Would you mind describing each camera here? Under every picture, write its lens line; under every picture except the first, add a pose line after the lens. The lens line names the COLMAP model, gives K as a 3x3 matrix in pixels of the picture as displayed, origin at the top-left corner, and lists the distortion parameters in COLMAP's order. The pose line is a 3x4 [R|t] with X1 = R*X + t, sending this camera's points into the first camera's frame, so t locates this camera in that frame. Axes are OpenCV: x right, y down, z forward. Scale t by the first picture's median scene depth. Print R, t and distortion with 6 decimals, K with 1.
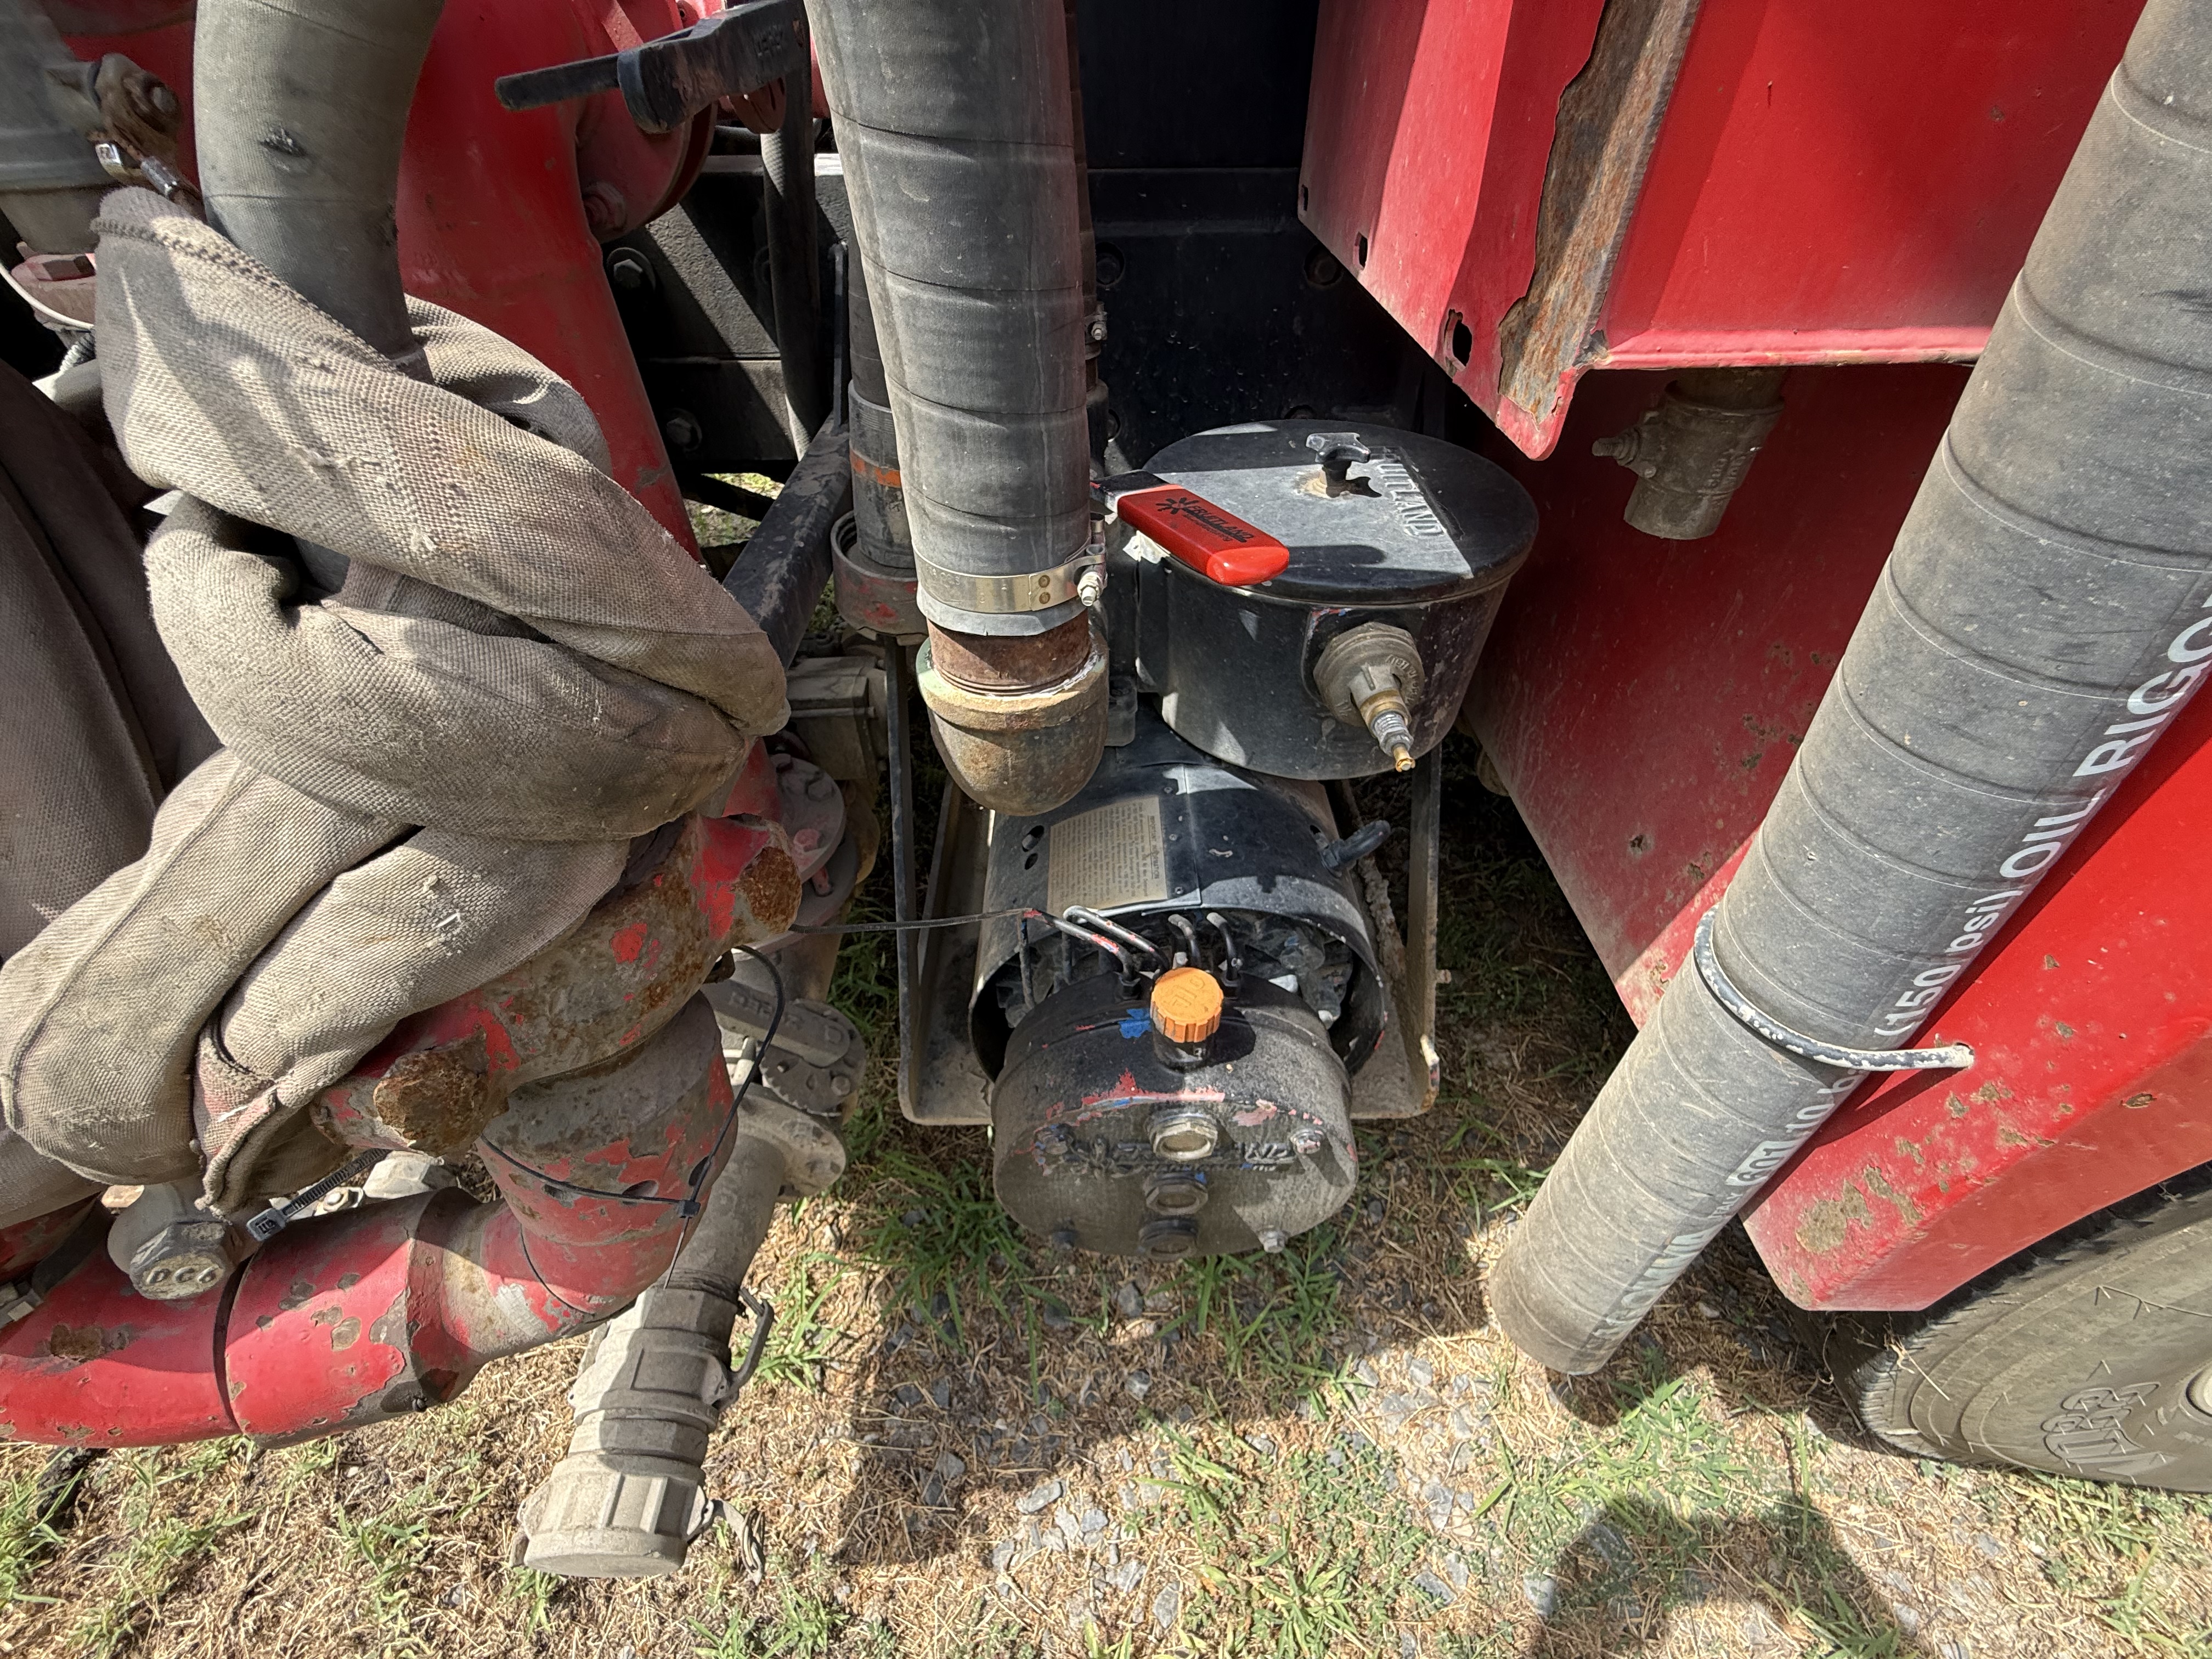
lens RADIAL K [[884.2, 0, 1105.1], [0, 884.2, 832.3], [0, 0, 1]] dist [0.000928, -0.000186]
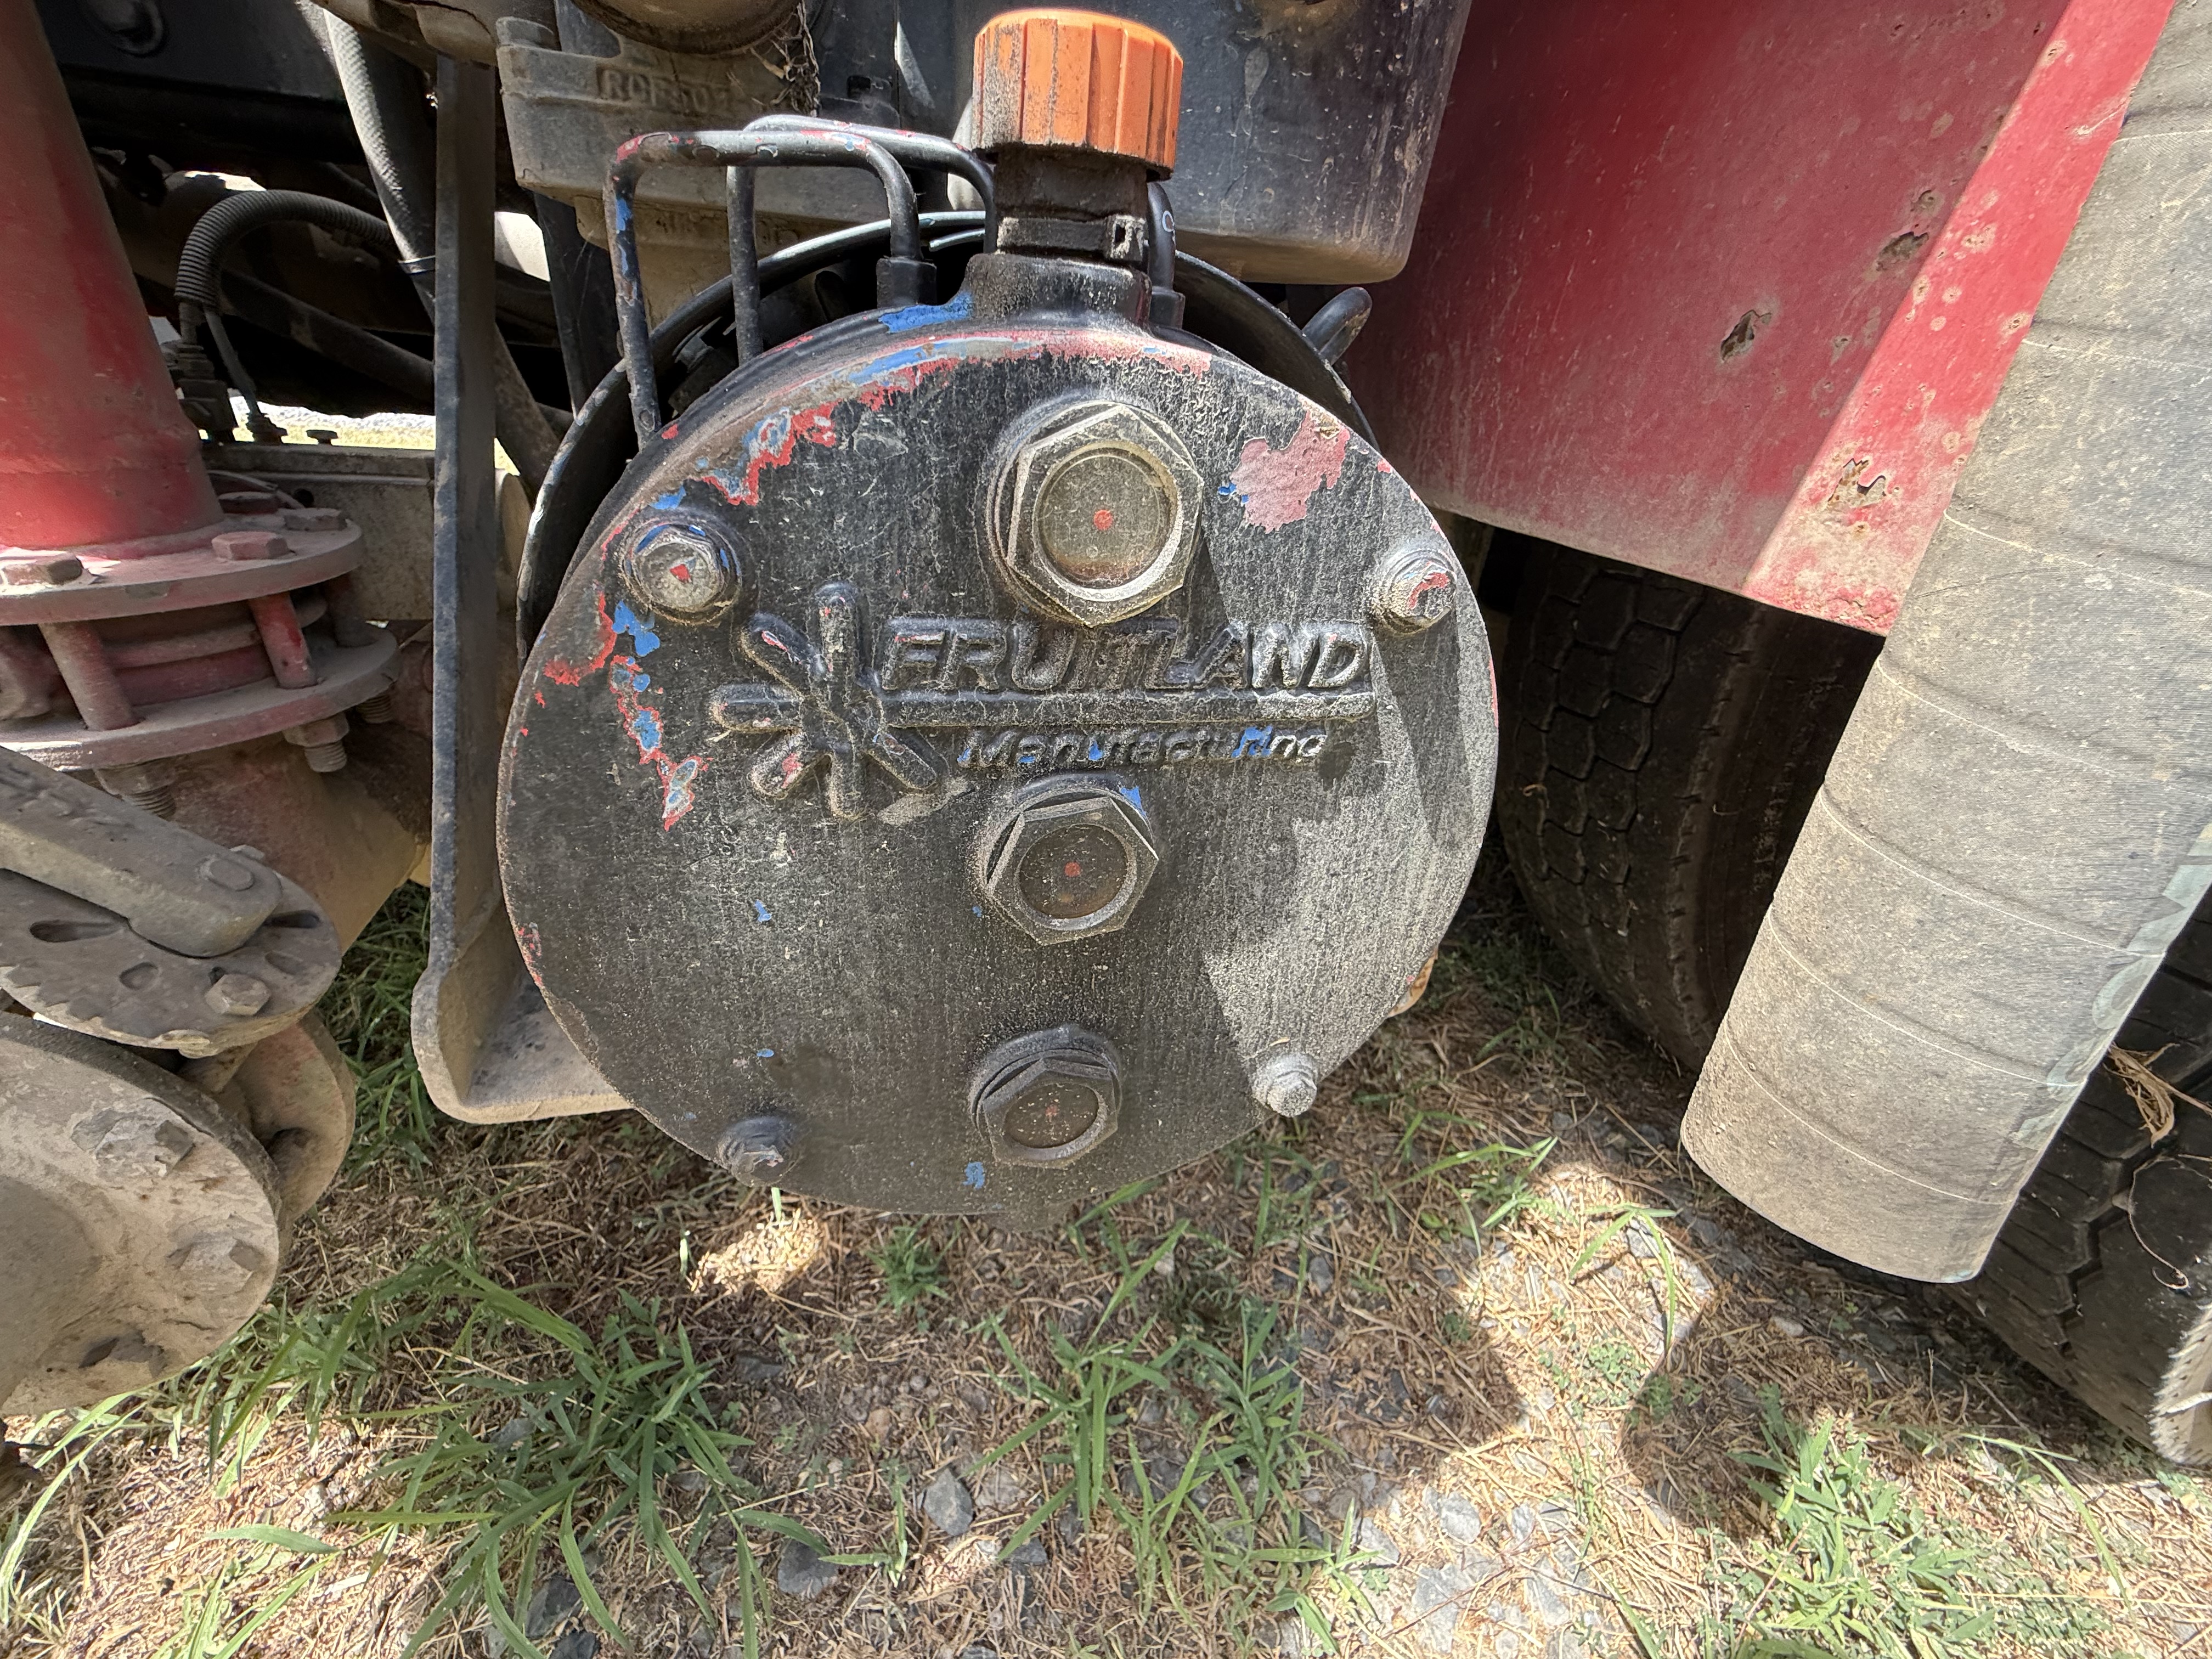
lens RADIAL K [[884.2, 0, 1105.3], [0, 884.2, 825.7], [0, 0, 1]] dist [0.000928, -0.000186]
pose [[0.967728, -0.039732, 0.248847, 0.003324], [0.100877, 0.965998, -0.238059, 0.274486], [-0.230927, 0.255479, 0.938831, 0.374547]]
